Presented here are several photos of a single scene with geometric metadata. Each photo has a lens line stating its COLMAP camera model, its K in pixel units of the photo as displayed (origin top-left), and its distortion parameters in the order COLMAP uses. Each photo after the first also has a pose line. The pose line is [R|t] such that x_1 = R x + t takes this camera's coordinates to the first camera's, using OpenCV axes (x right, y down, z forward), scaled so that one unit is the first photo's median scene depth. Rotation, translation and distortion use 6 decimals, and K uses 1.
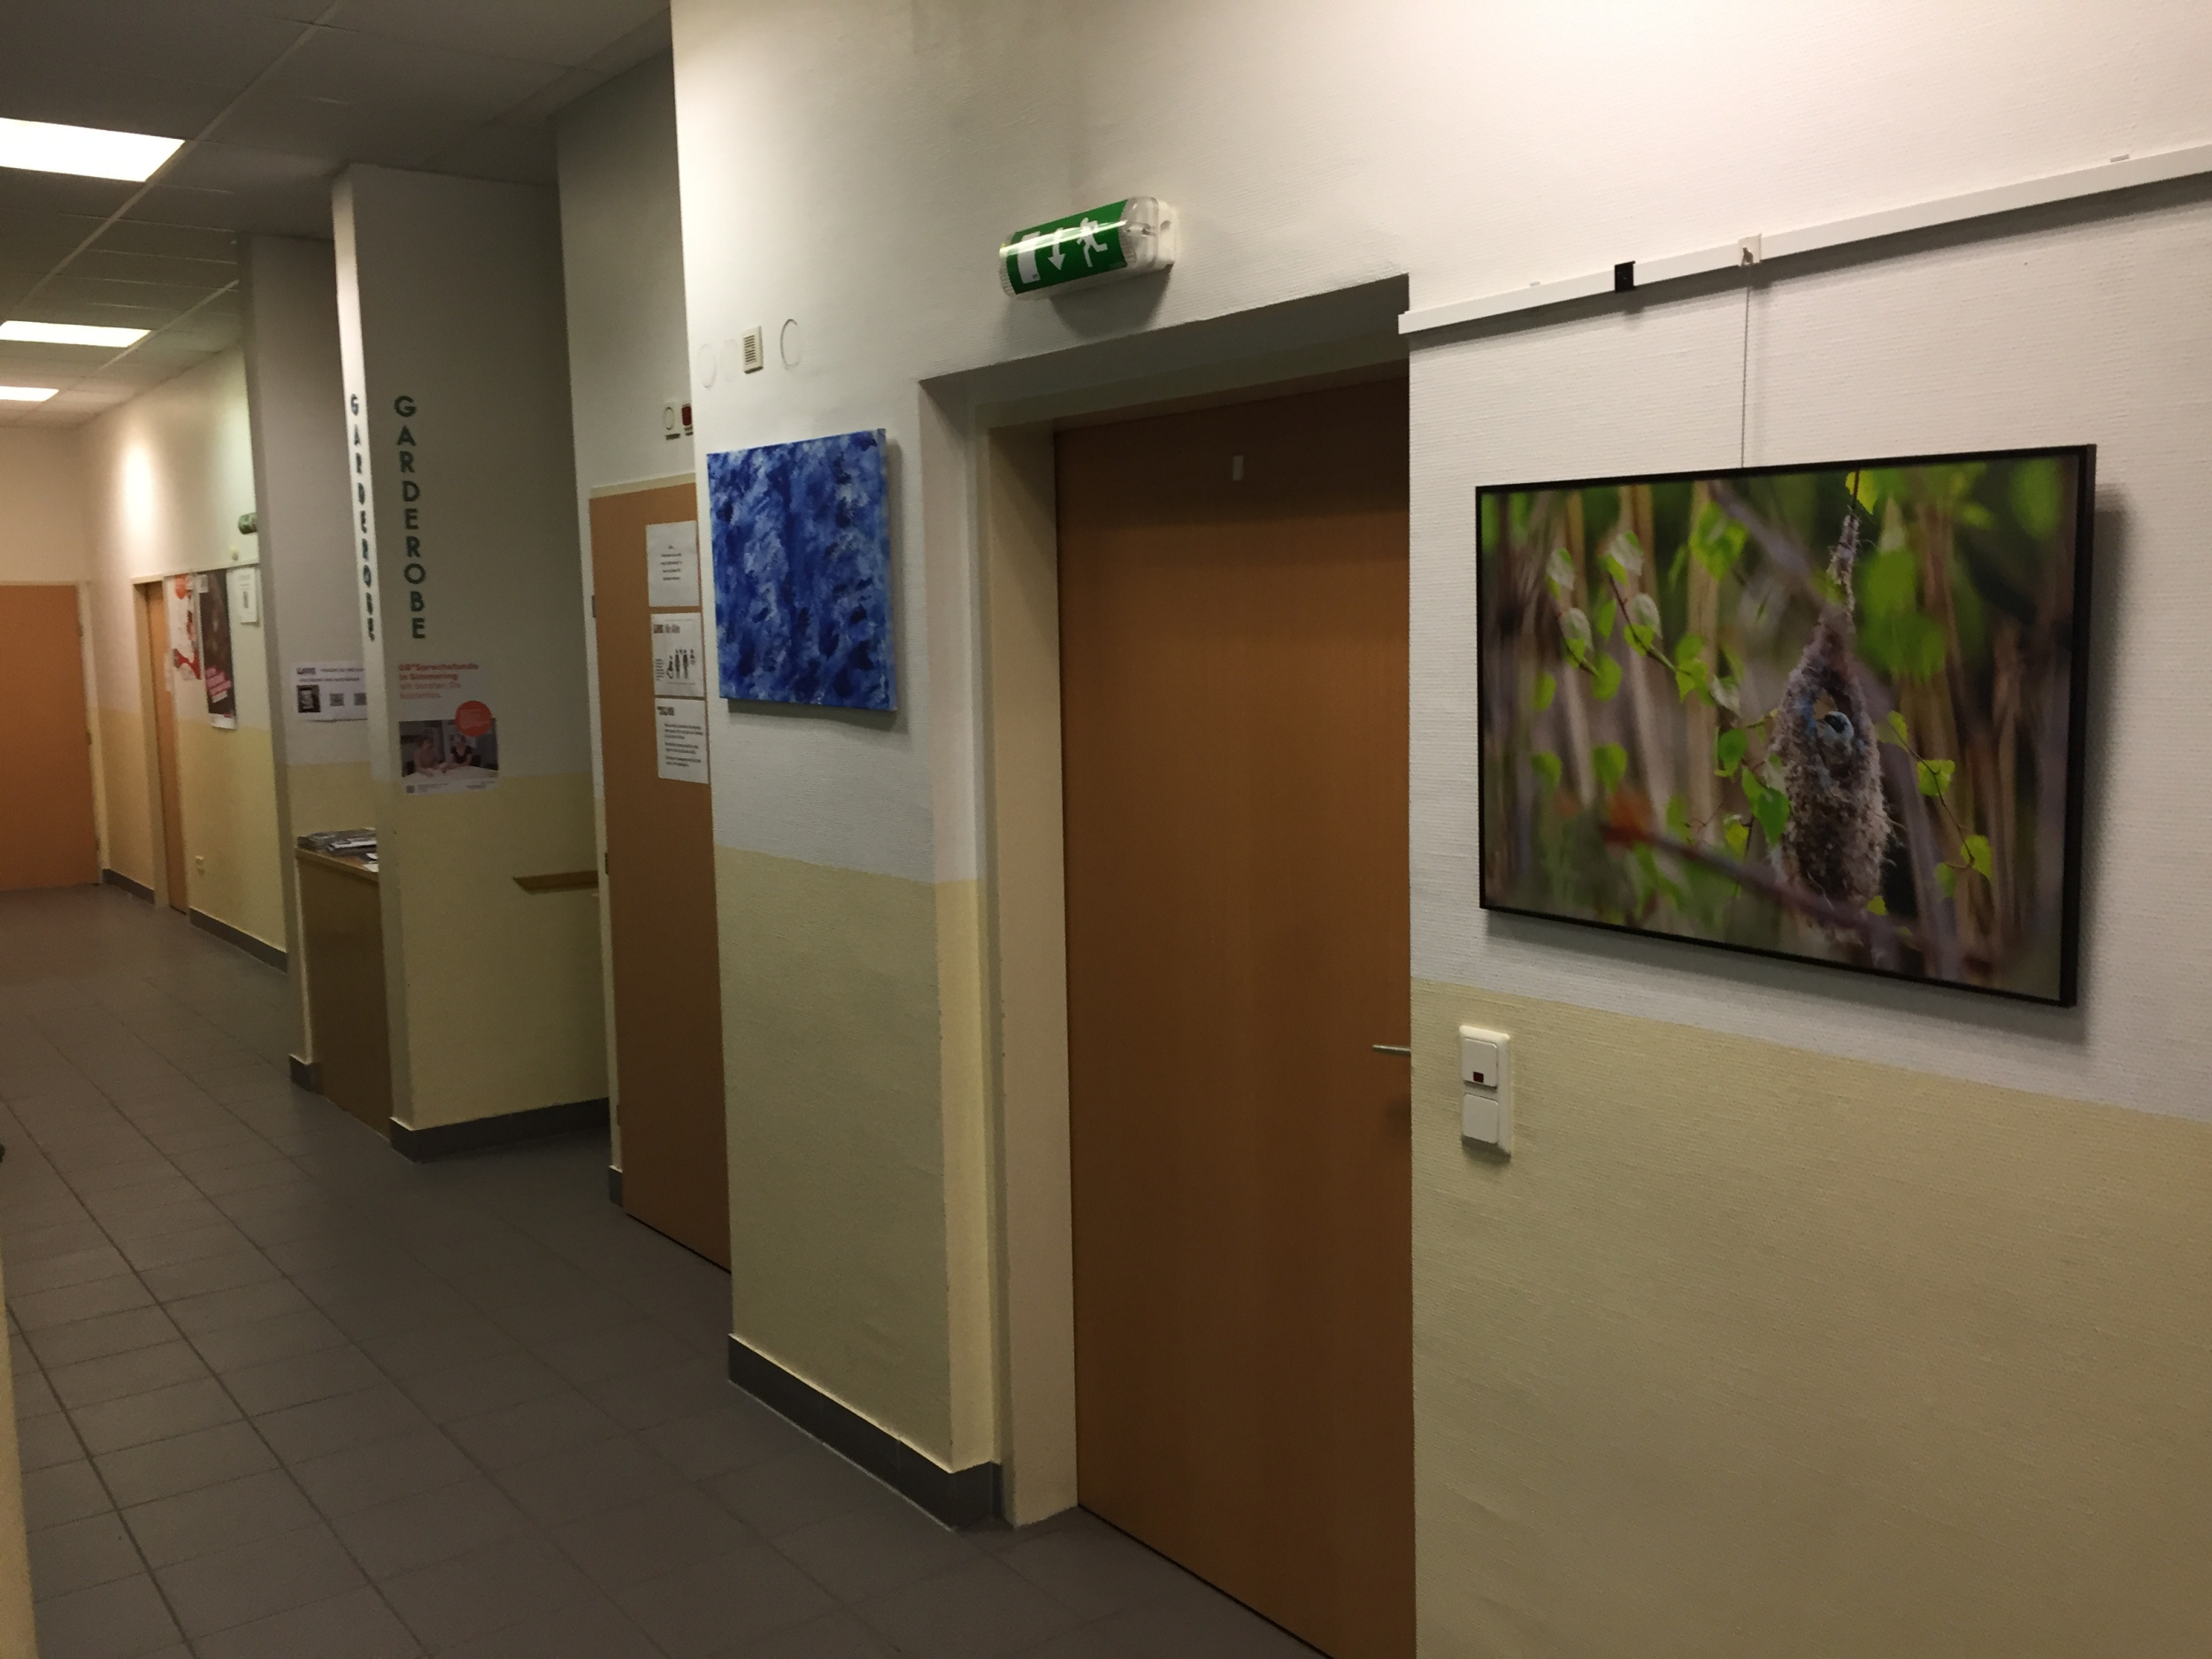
lens RADIAL K [[1897.1, 0, 1106.0], [0, 1897.1, 829.5], [0, 0, 1]] dist [0.090633, -0.136717]
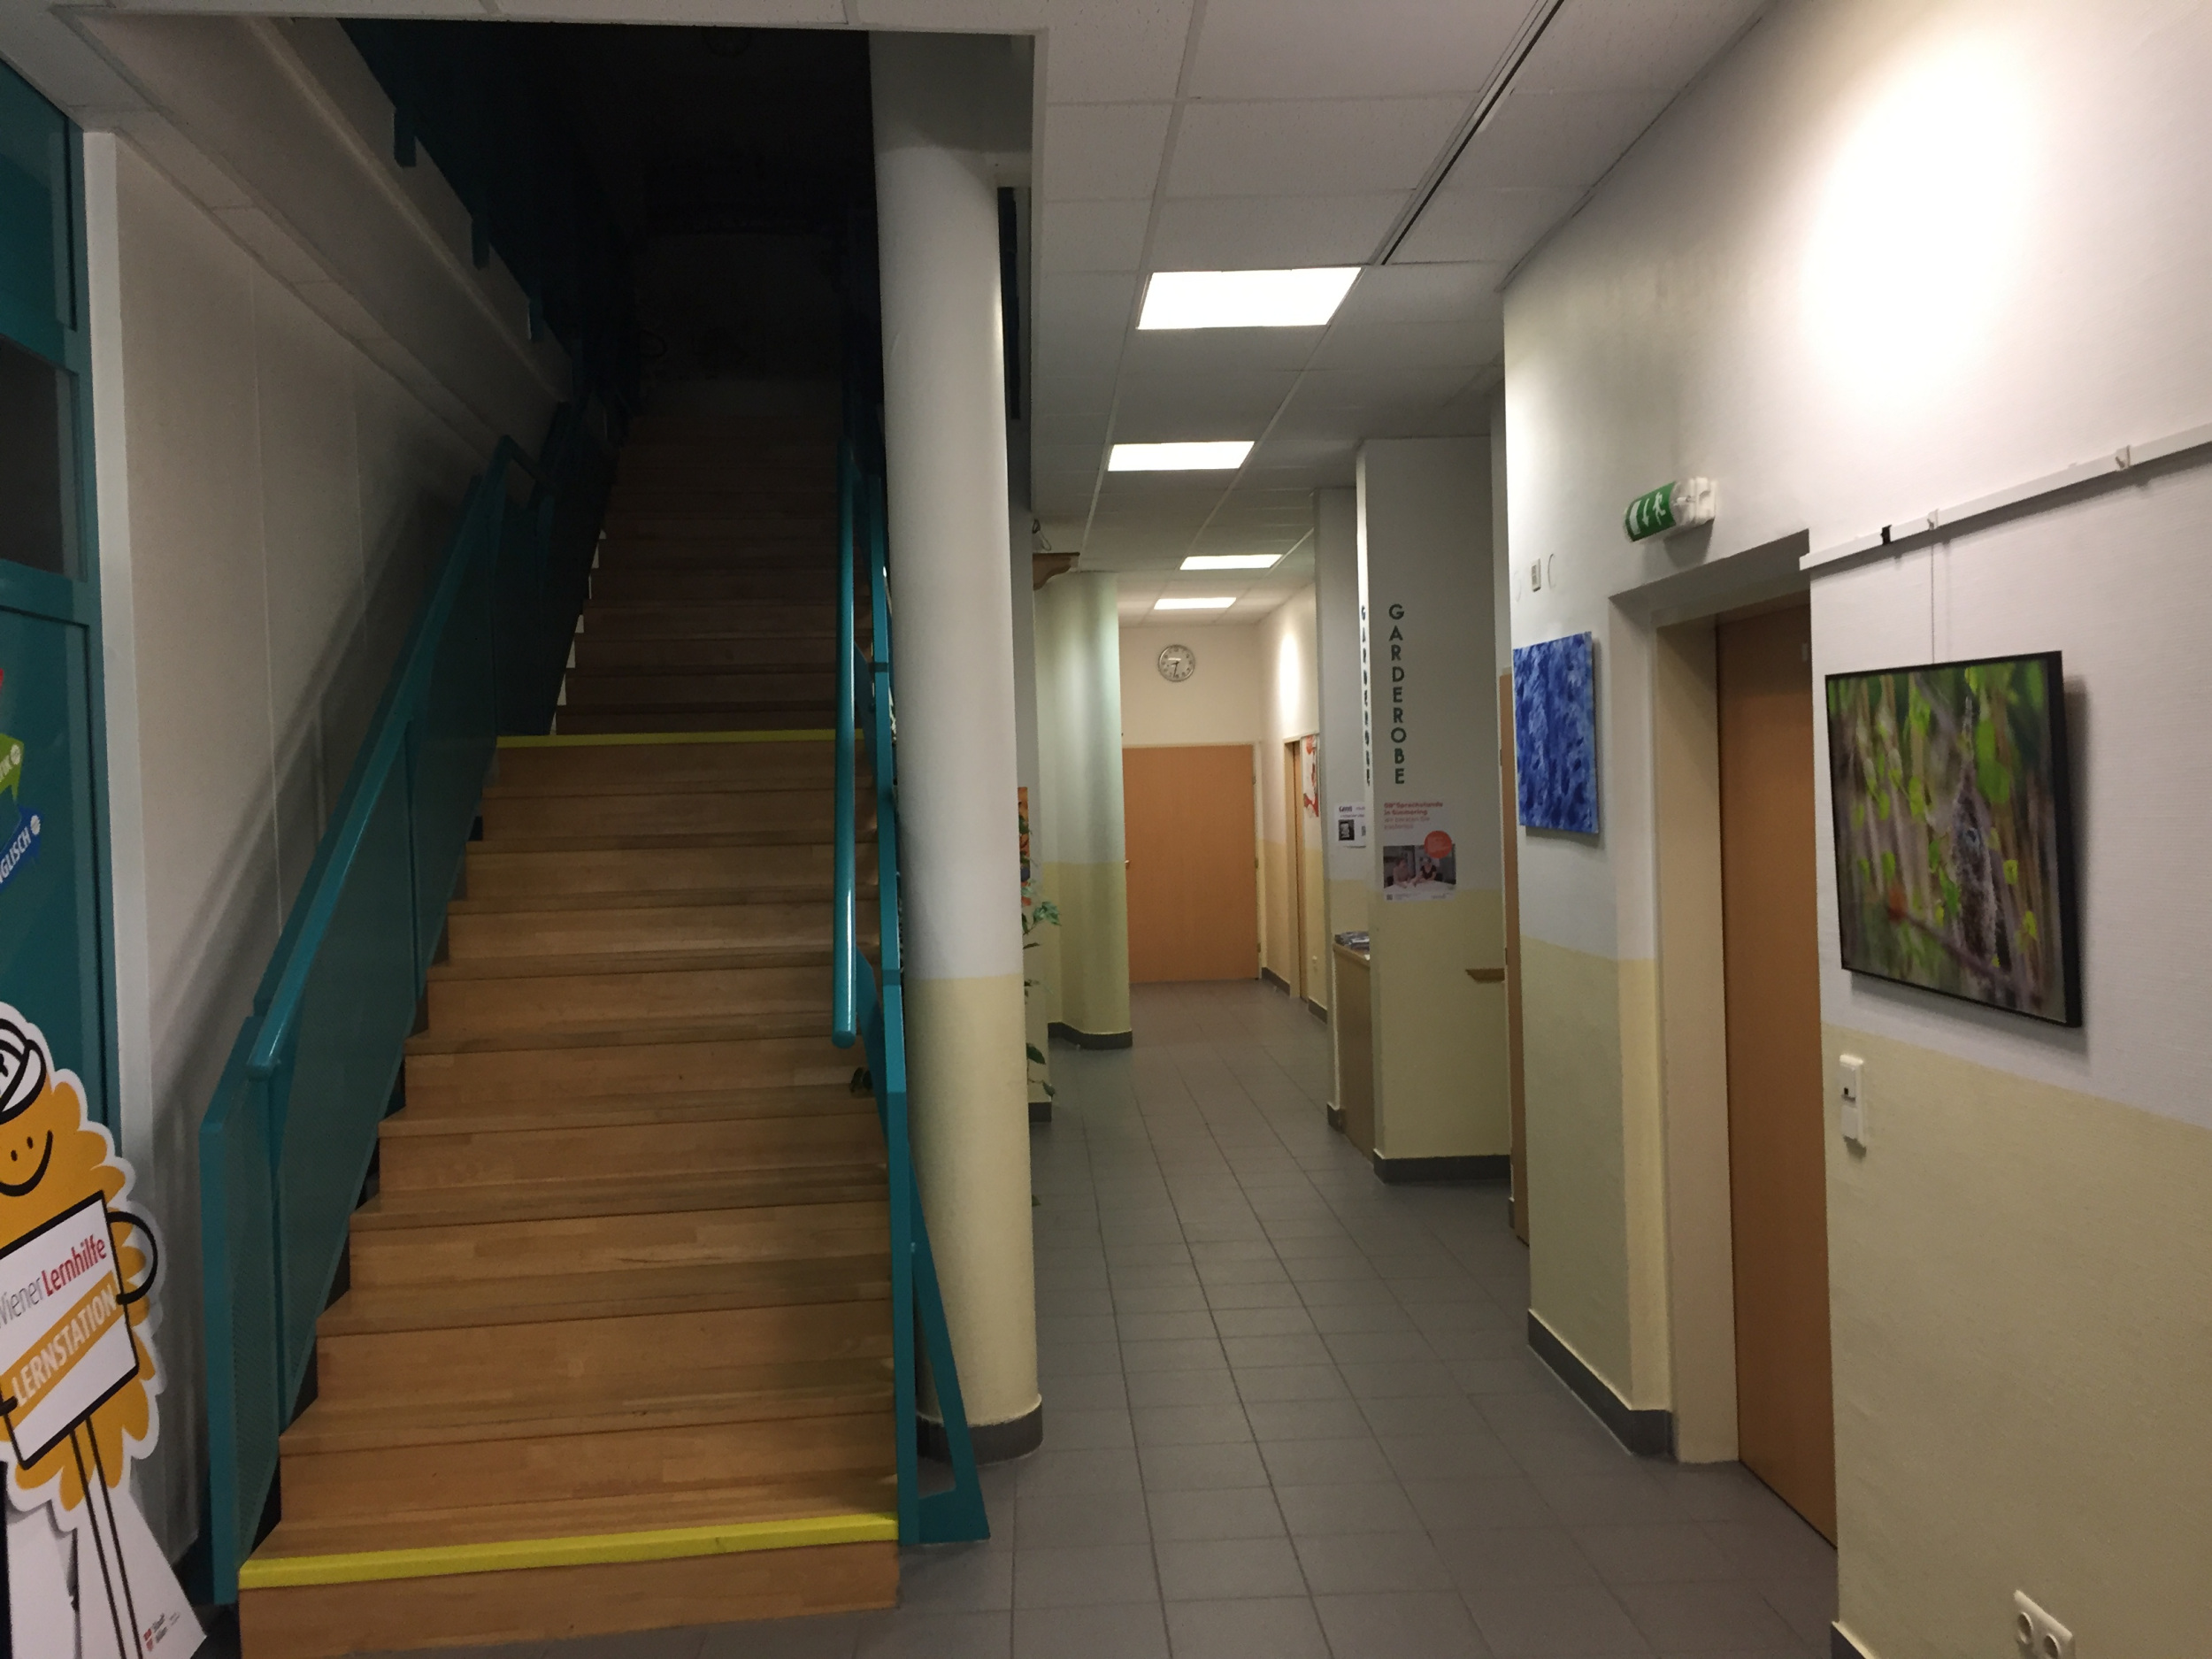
lens RADIAL K [[1888.0, 0, 1109.0], [0, 1888.0, 835.1], [0, 0, 1]] dist [0.076017, -0.095737]
pose [[0.824932, 0.008394, -0.565170, 0.532548], [-0.048577, 0.997243, -0.056093, 0.046884], [0.563141, 0.073727, 0.823065, -0.463891]]
